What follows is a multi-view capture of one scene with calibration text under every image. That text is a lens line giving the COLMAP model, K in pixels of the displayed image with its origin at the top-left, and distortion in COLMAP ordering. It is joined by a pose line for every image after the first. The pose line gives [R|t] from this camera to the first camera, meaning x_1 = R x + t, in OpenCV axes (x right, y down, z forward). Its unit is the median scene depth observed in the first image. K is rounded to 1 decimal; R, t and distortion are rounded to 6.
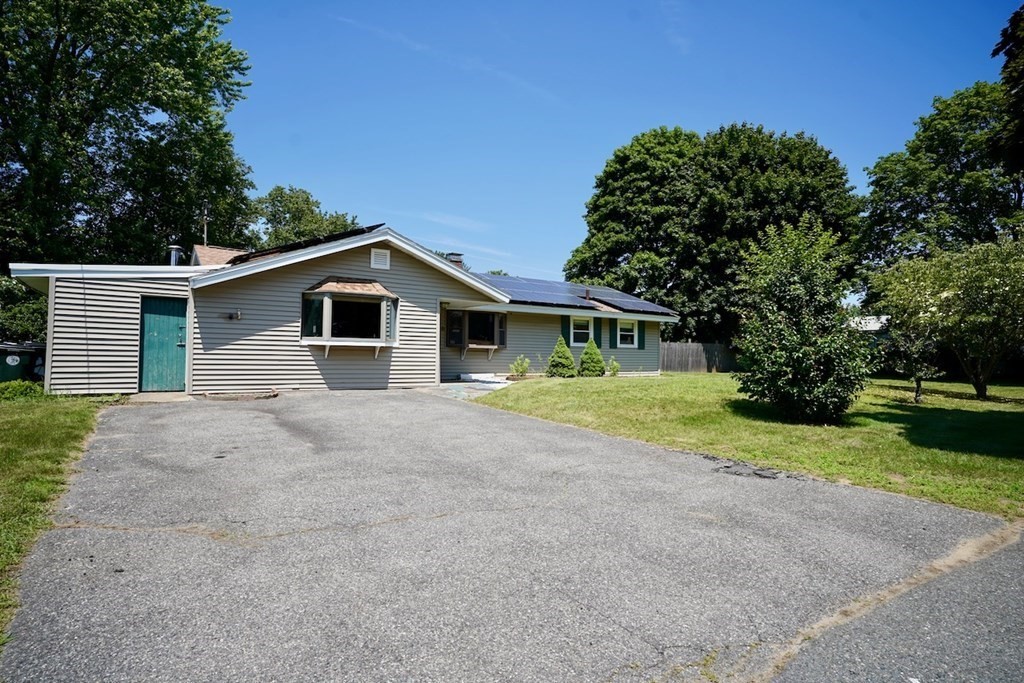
lens RADIAL K [[567.1, 0, 511.2], [0, 567.1, 339.9], [0, 0, 1]] dist [-0.050588, 0.037004]
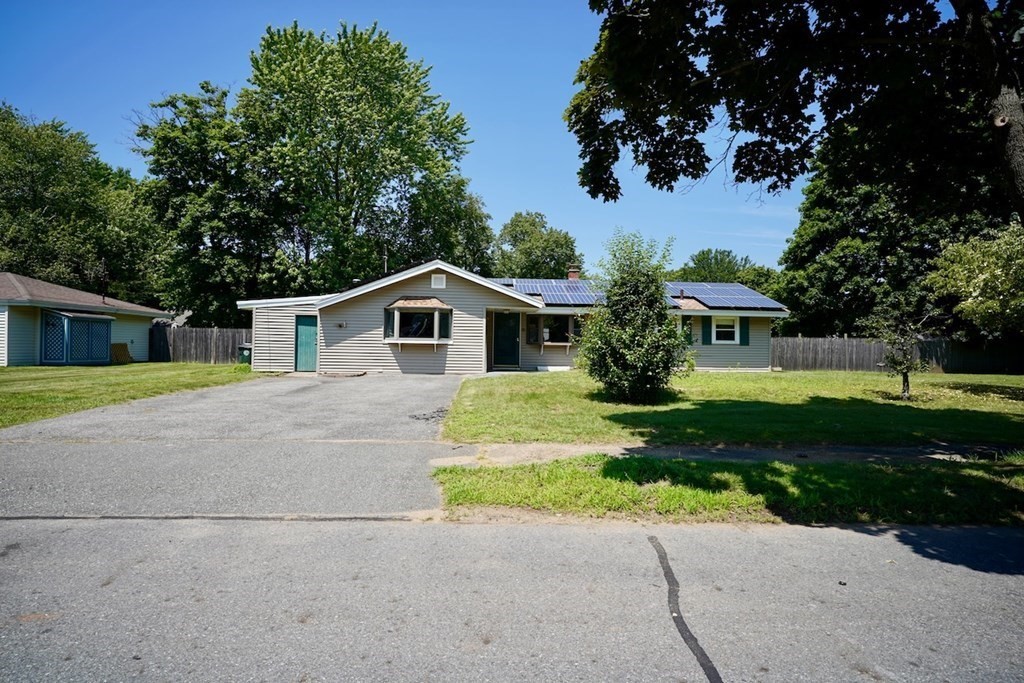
lens RADIAL K [[567.1, 0, 511.2], [0, 567.1, 339.9], [0, 0, 1]] dist [-0.050588, 0.037004]
pose [[0.848845, -0.014563, -0.528442, 0.623394], [0.012520, 0.999894, -0.007445, 0.014044], [0.528494, -0.000296, 0.848937, -0.091193]]
